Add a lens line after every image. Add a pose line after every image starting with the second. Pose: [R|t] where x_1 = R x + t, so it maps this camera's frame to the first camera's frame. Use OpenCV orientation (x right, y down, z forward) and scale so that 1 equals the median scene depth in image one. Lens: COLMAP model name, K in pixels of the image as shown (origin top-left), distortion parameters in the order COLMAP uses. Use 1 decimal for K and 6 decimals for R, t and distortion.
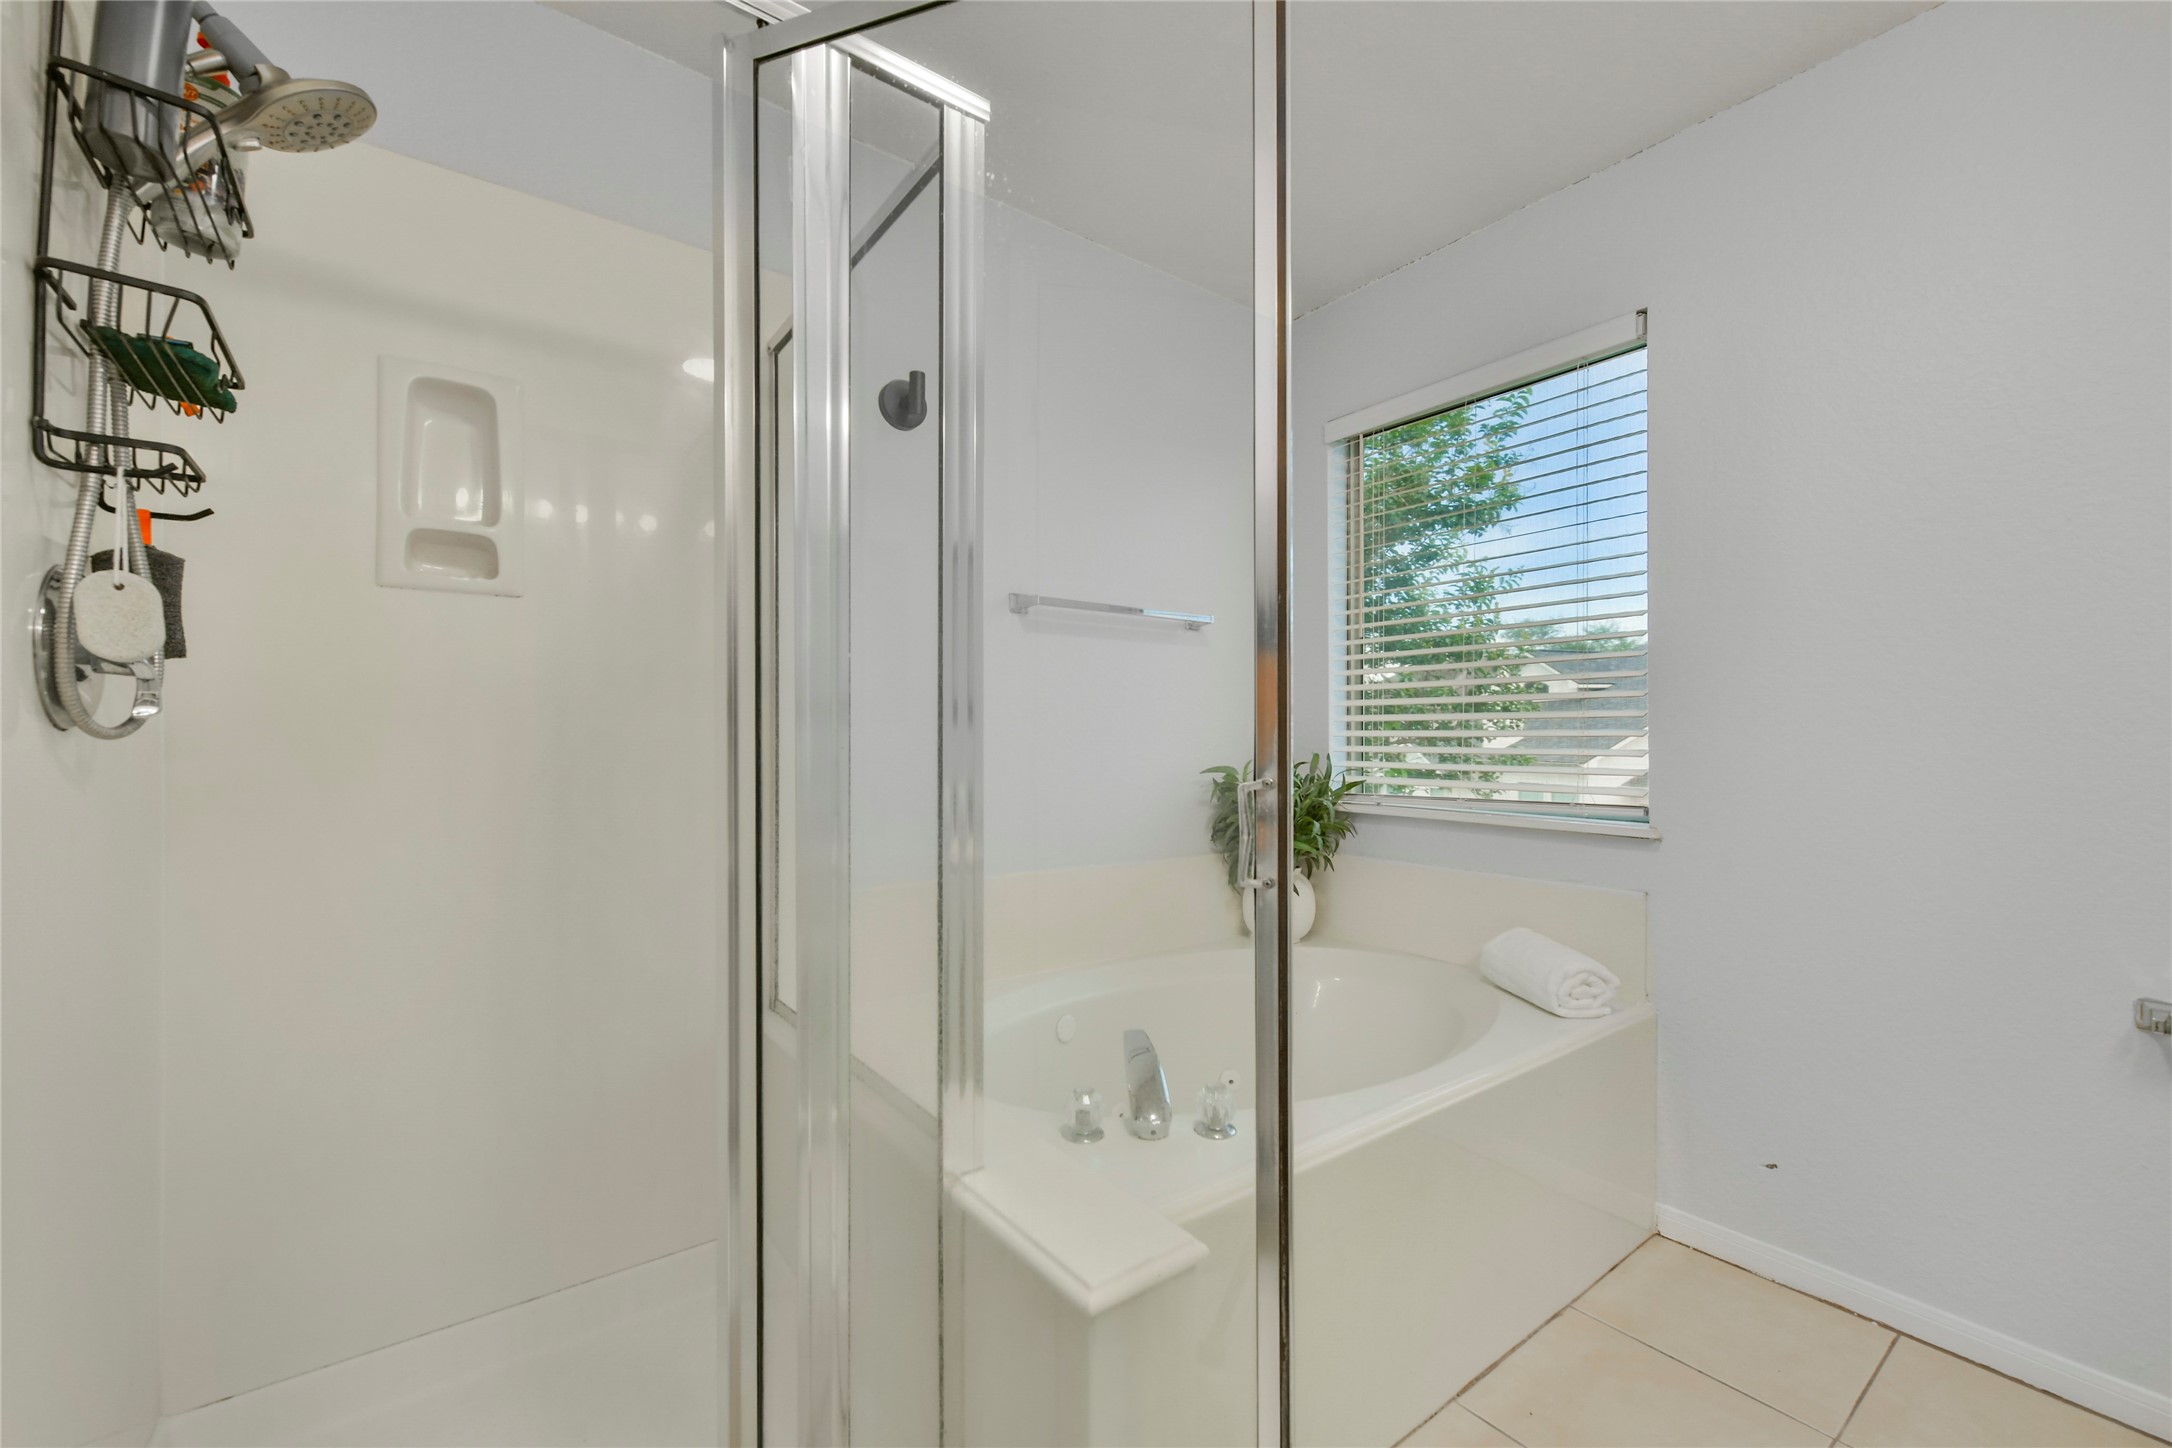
lens RADIAL K [[887.8, 0, 1082.0], [0, 887.8, 728.4], [0, 0, 1]] dist [-0.002138, -0.001877]
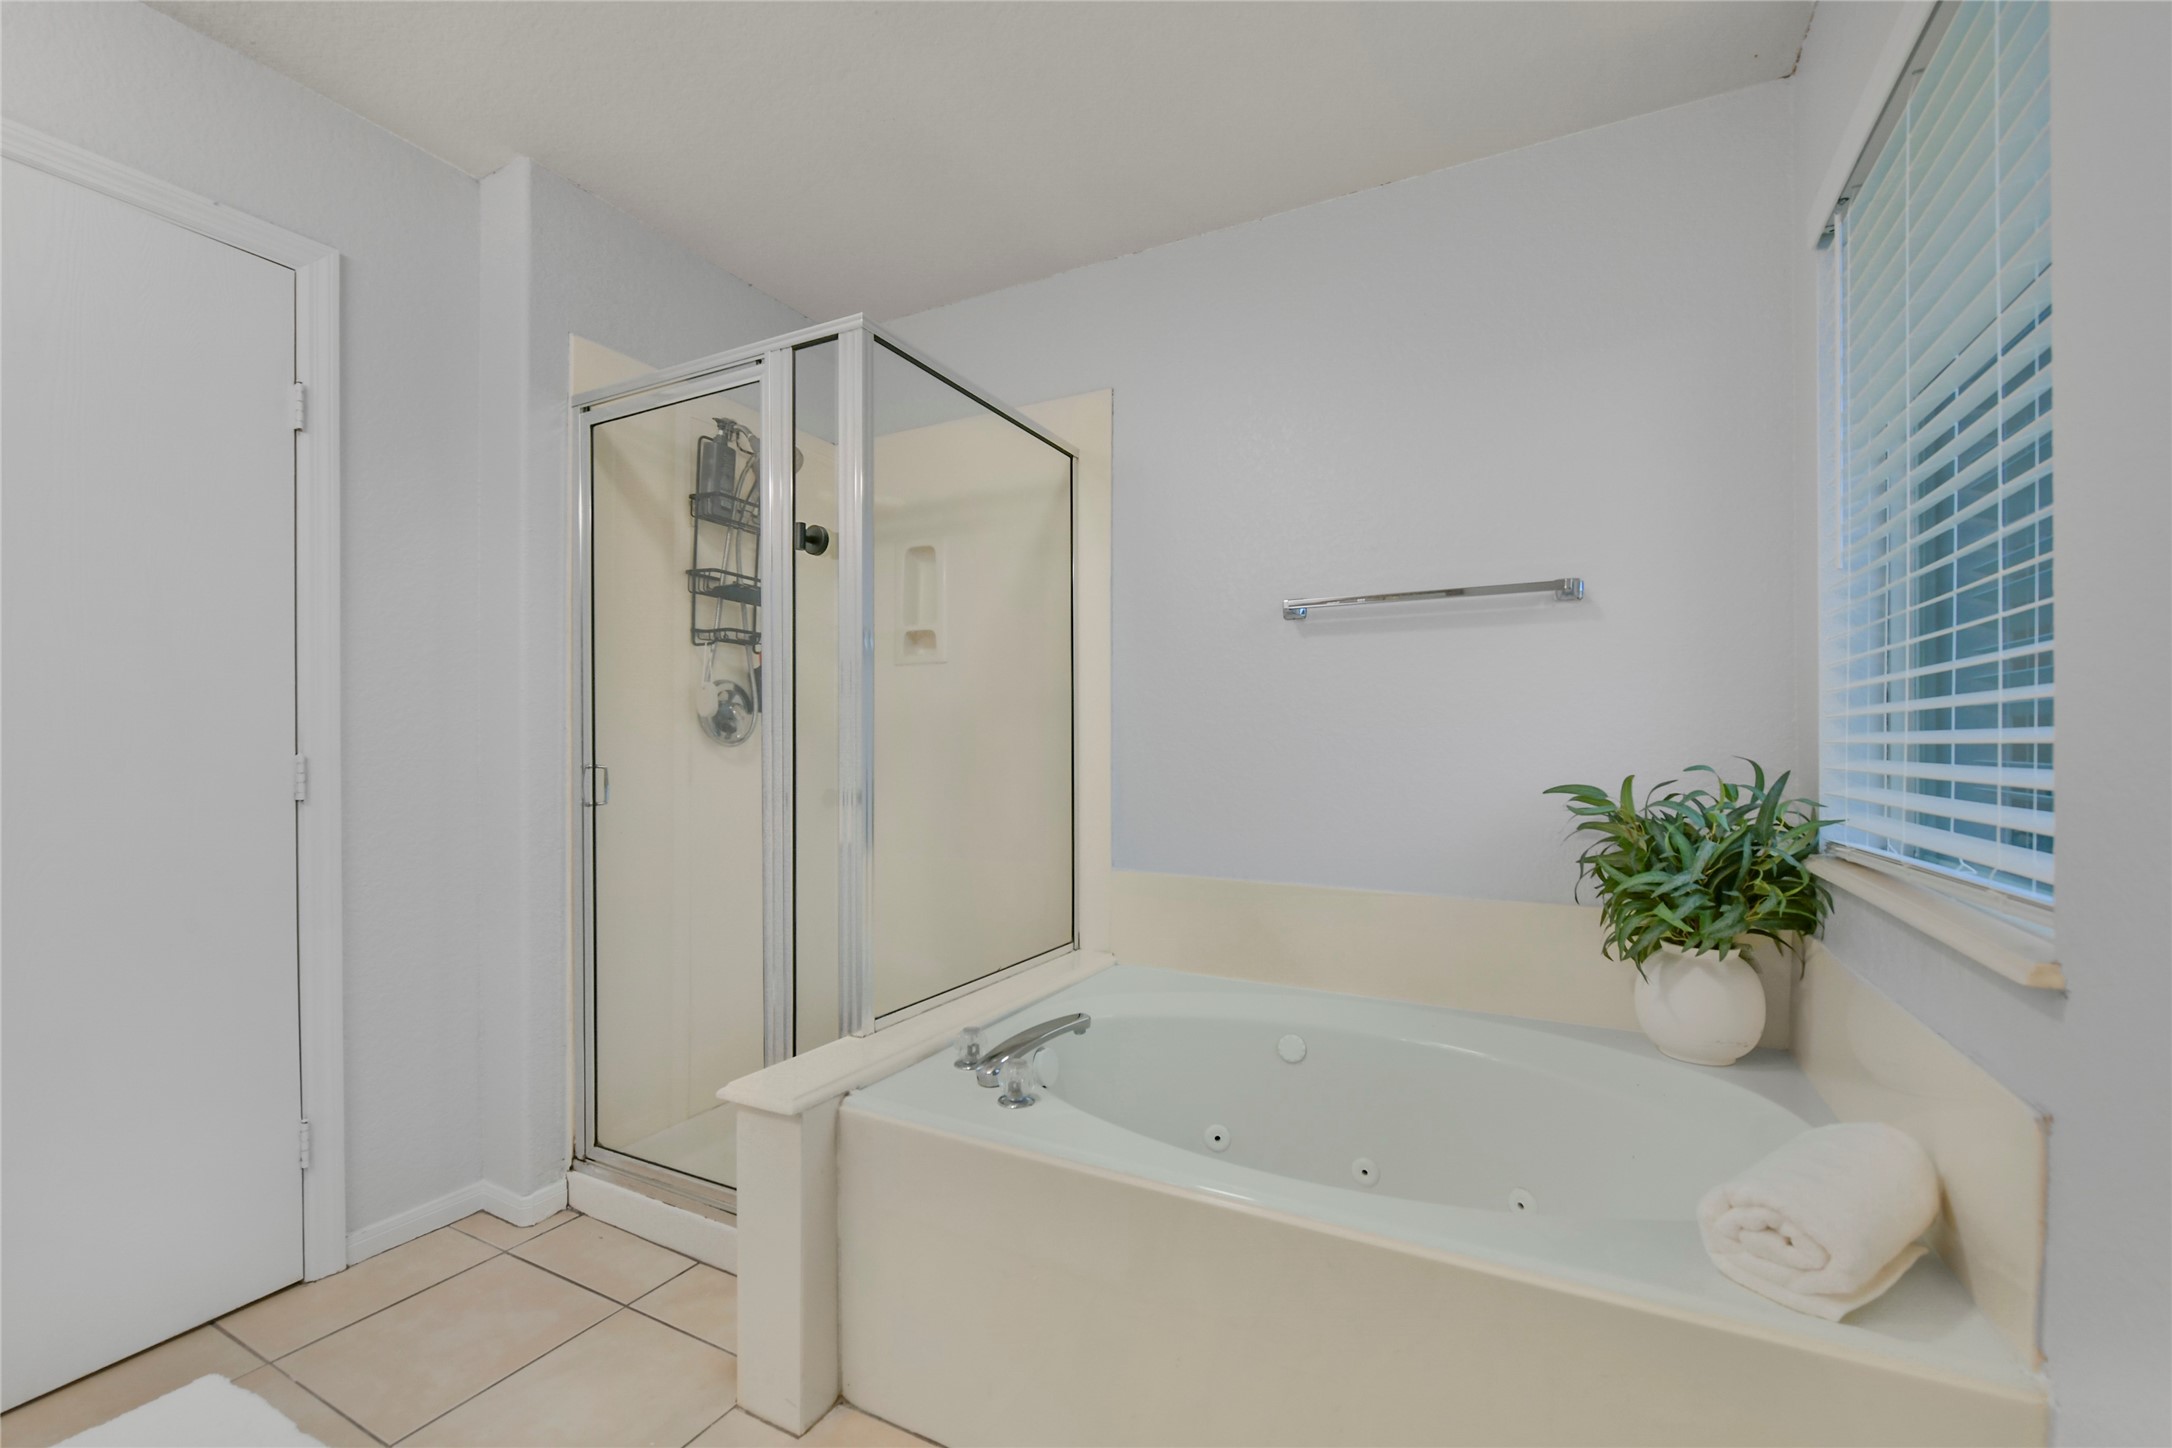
lens RADIAL K [[887.8, 0, 1079.8], [0, 887.8, 737.2], [0, 0, 1]] dist [-0.002138, -0.001877]
pose [[0.419454, -0.008158, -0.907740, 0.917850], [0.002784, 0.999966, -0.007700, 0.010149], [0.907772, 0.000702, 0.419463, 0.460103]]
